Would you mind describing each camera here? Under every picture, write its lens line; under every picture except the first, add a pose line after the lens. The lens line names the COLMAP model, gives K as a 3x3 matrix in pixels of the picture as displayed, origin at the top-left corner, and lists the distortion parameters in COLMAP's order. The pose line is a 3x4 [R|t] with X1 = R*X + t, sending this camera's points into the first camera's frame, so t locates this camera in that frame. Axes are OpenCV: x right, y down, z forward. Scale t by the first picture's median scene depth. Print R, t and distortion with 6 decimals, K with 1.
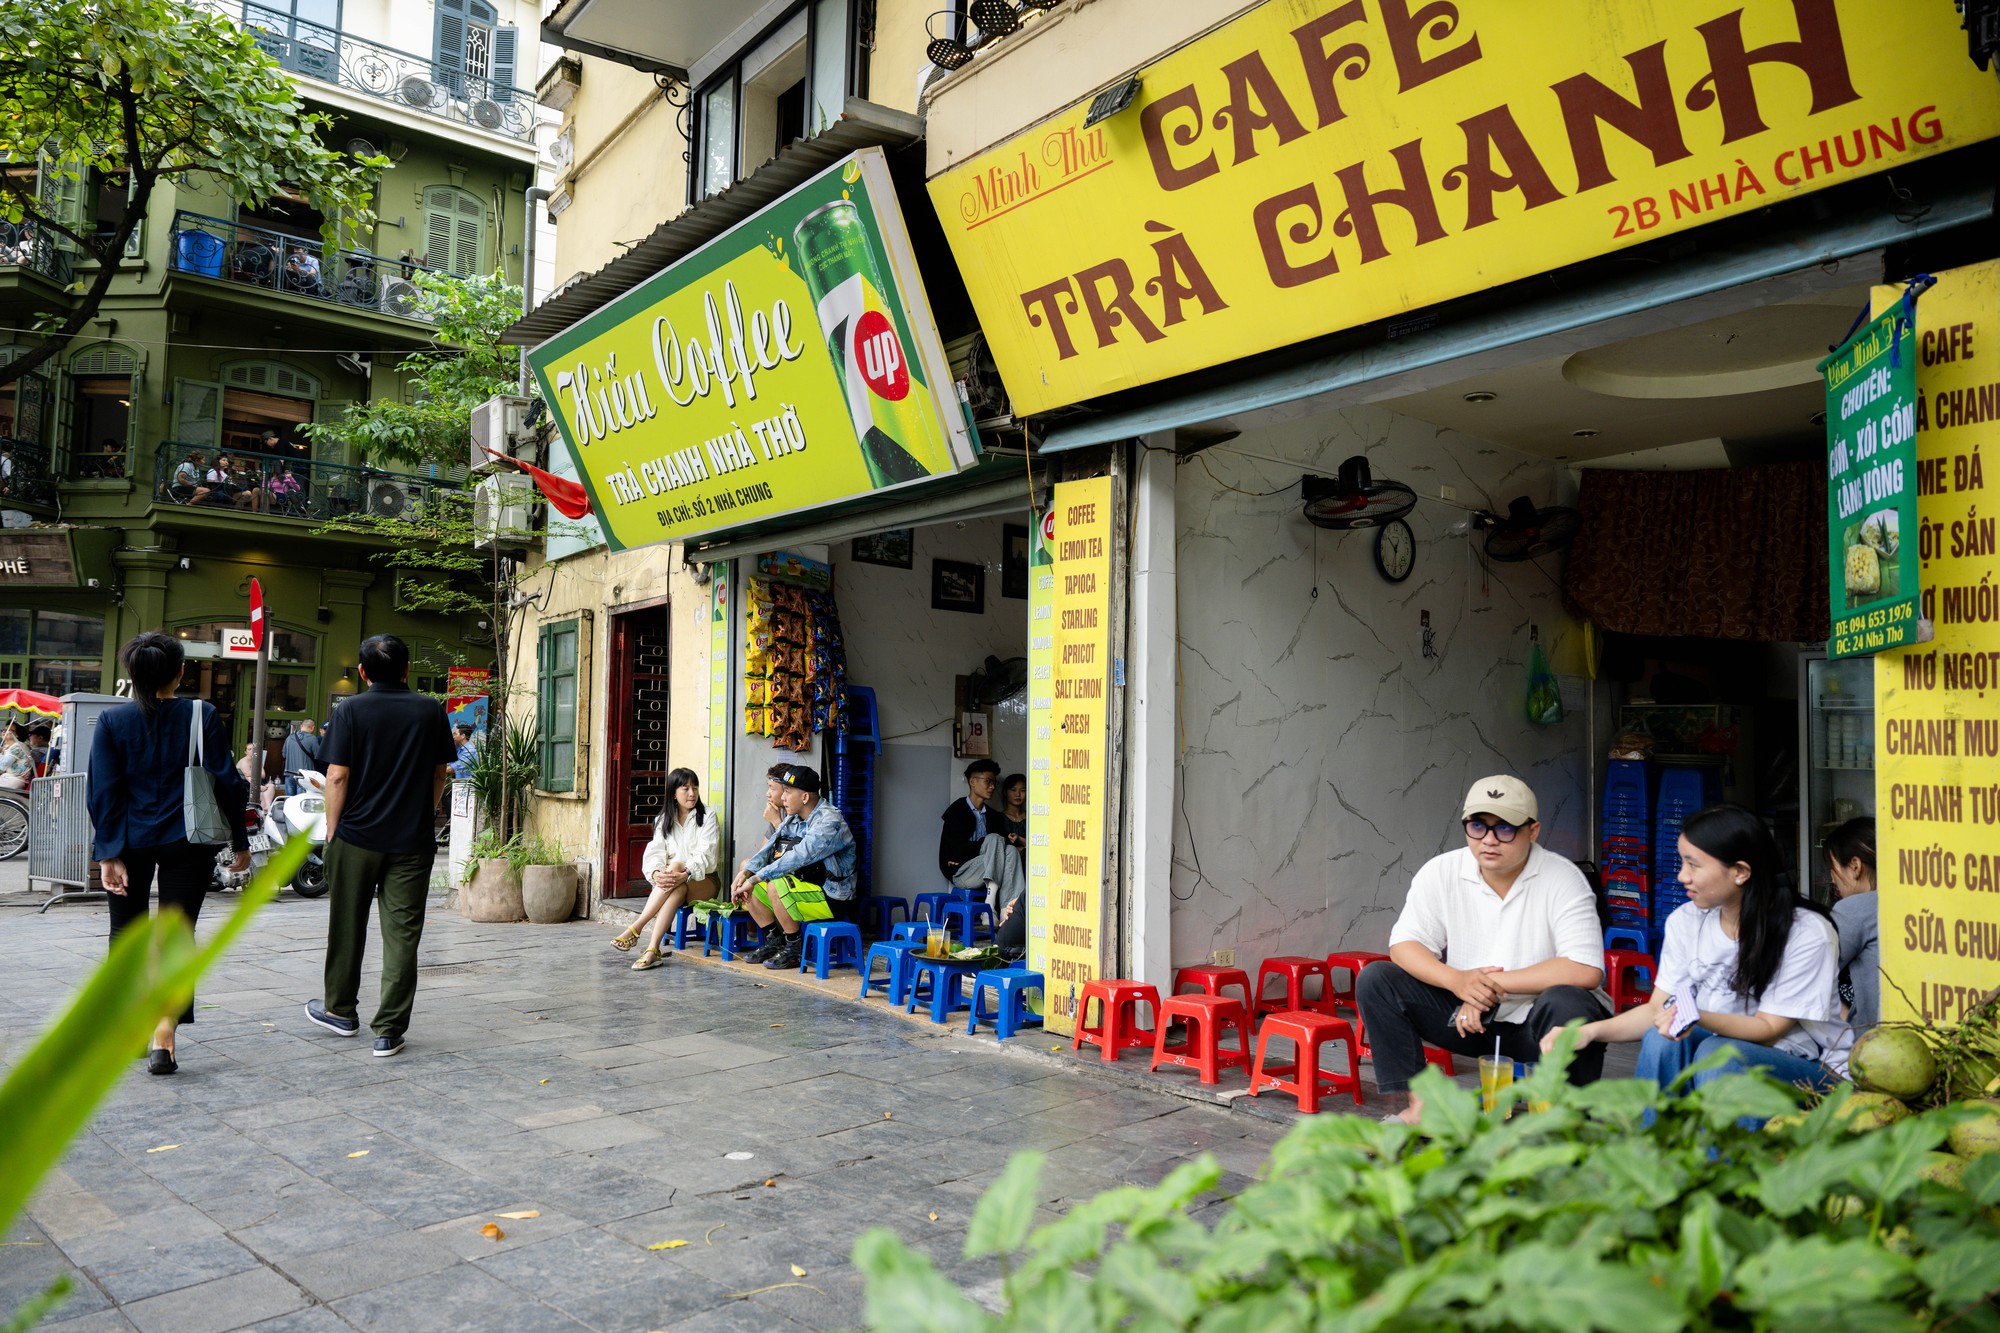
lens RADIAL K [[1478.3, 0, 1000.0], [0, 1478.3, 666.5], [0, 0, 1]] dist [0.001277, -0.000094]
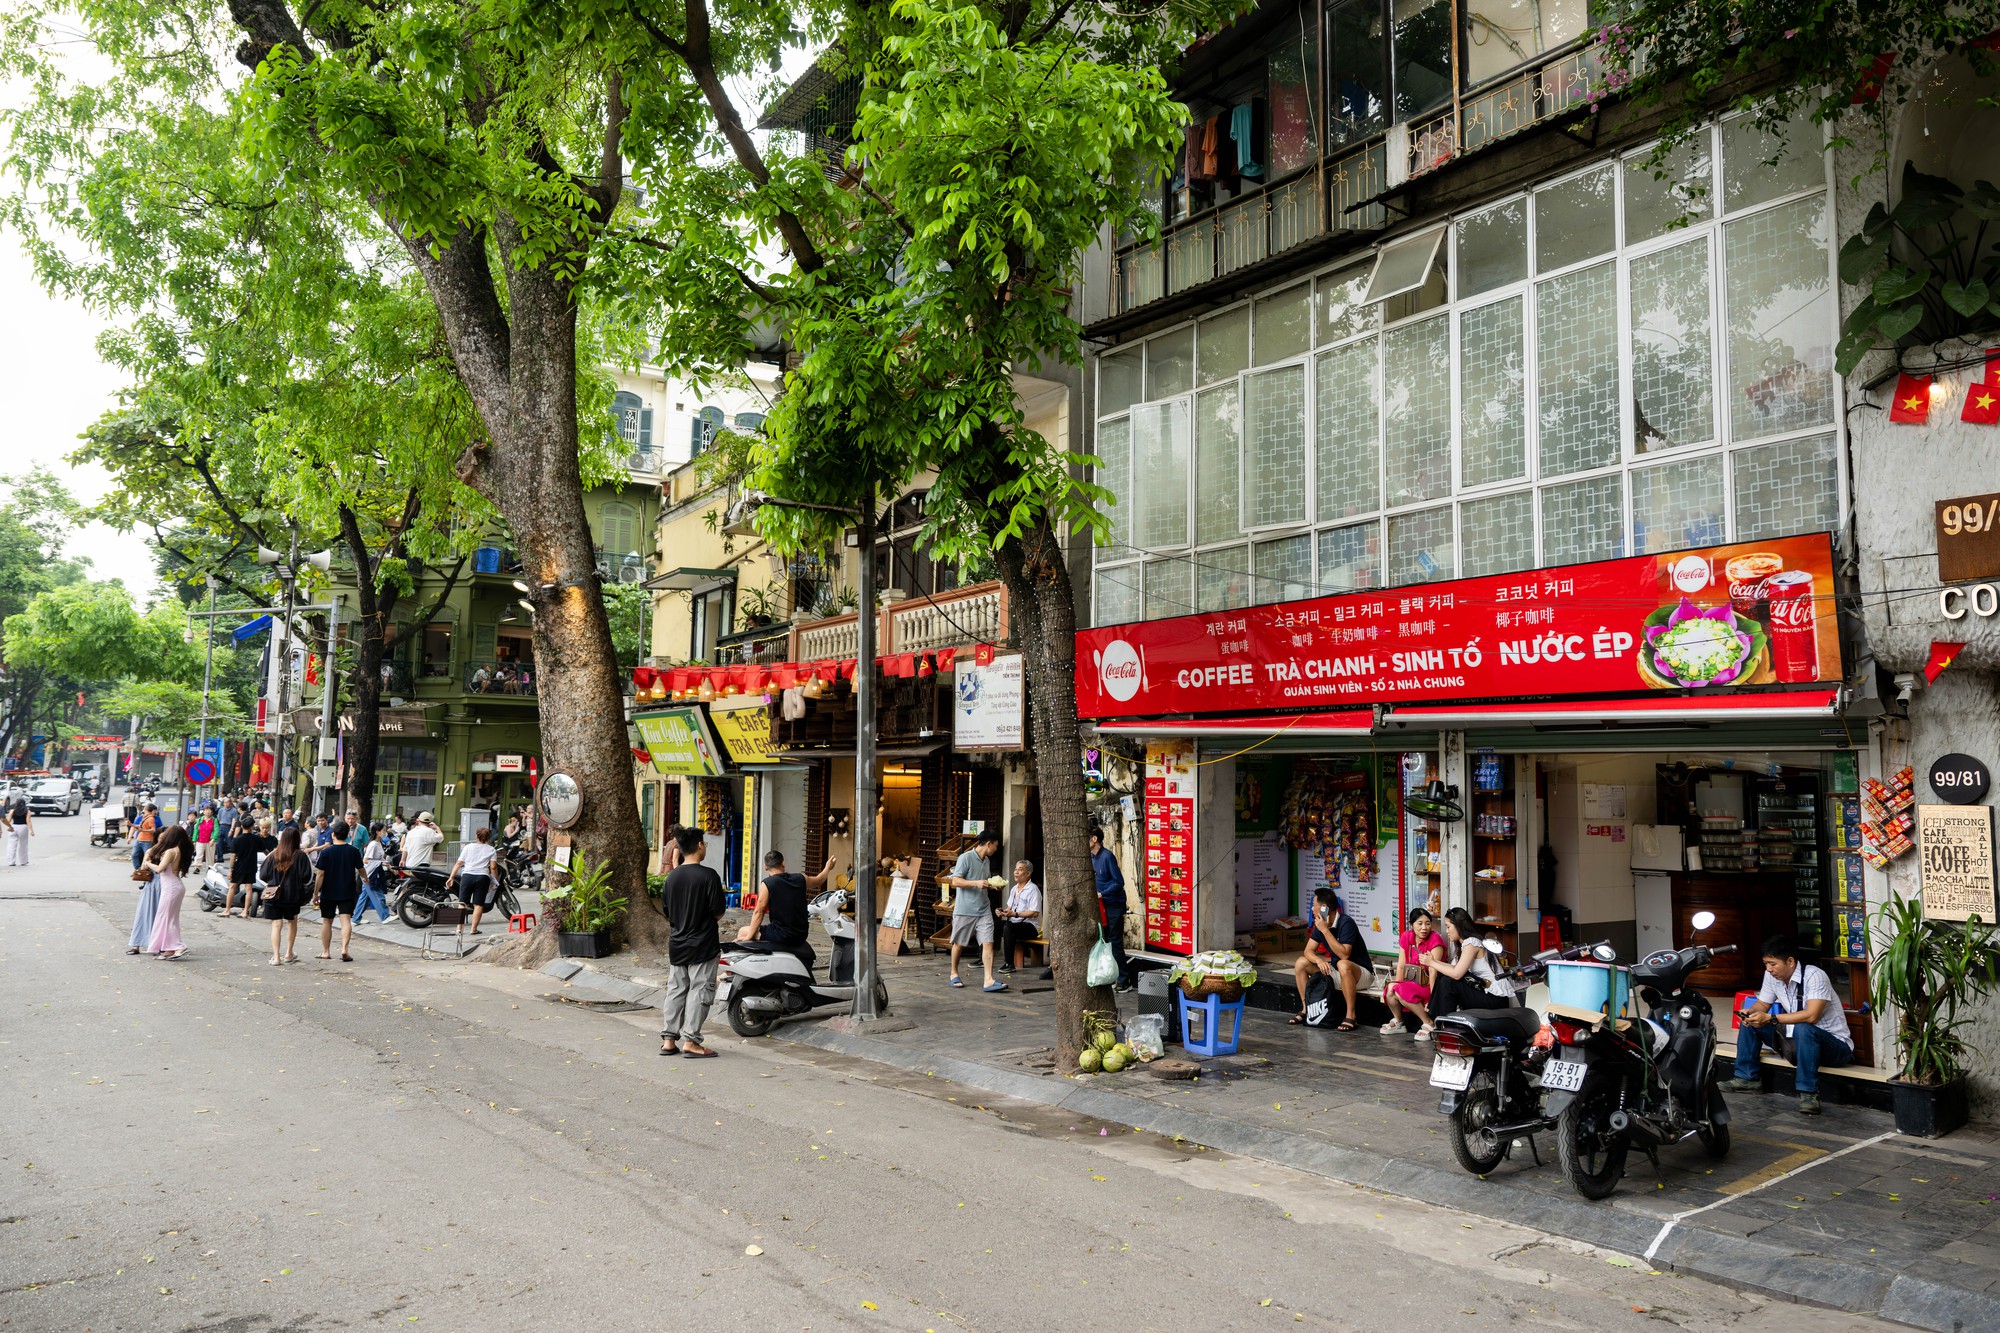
lens RADIAL K [[1356.9, 0, 1000.0], [0, 1356.9, 666.5], [0, 0, 1]] dist [0.004155, 0.001305]
pose [[0.996203, -0.012034, -0.086219, 0.857028], [0.008806, 0.999250, -0.037713, -0.222845], [0.086609, 0.036811, 0.995562, -2.185307]]
